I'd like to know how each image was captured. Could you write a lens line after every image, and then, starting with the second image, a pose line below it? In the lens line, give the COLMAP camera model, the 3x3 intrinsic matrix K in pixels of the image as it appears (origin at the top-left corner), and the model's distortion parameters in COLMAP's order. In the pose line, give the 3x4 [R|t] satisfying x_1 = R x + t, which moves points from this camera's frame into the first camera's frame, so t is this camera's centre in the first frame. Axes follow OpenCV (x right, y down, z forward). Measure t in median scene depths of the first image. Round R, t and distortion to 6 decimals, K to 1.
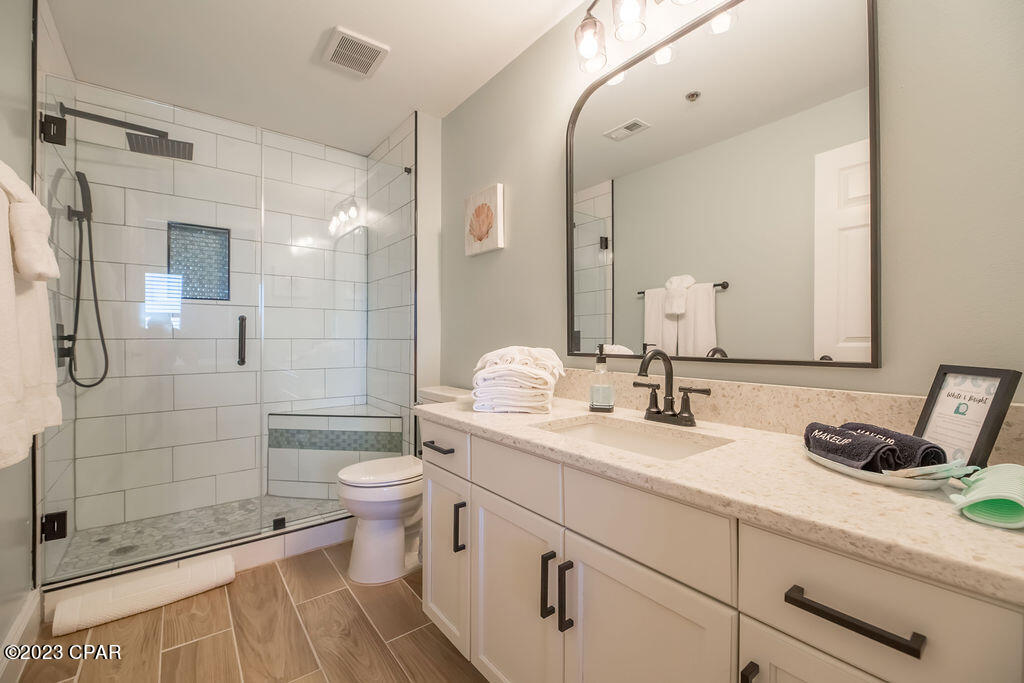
lens RADIAL K [[423.9, 0, 514.7], [0, 423.9, 339.7], [0, 0, 1]] dist [-0.003080, -0.001326]
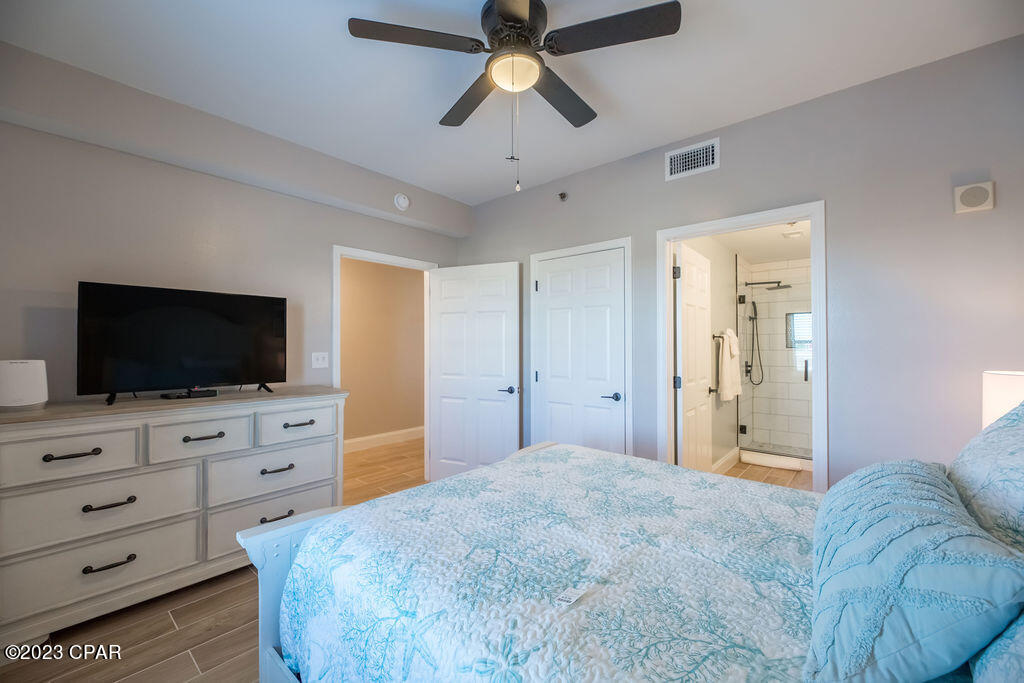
lens RADIAL K [[423.9, 0, 512.1], [0, 423.9, 341.1], [0, 0, 1]] dist [-0.003080, -0.001326]
pose [[0.173168, -0.010022, -0.984841, 1.399285], [0.002539, 0.999949, -0.009729, -0.146283], [0.984889, -0.000815, 0.173185, -1.002174]]
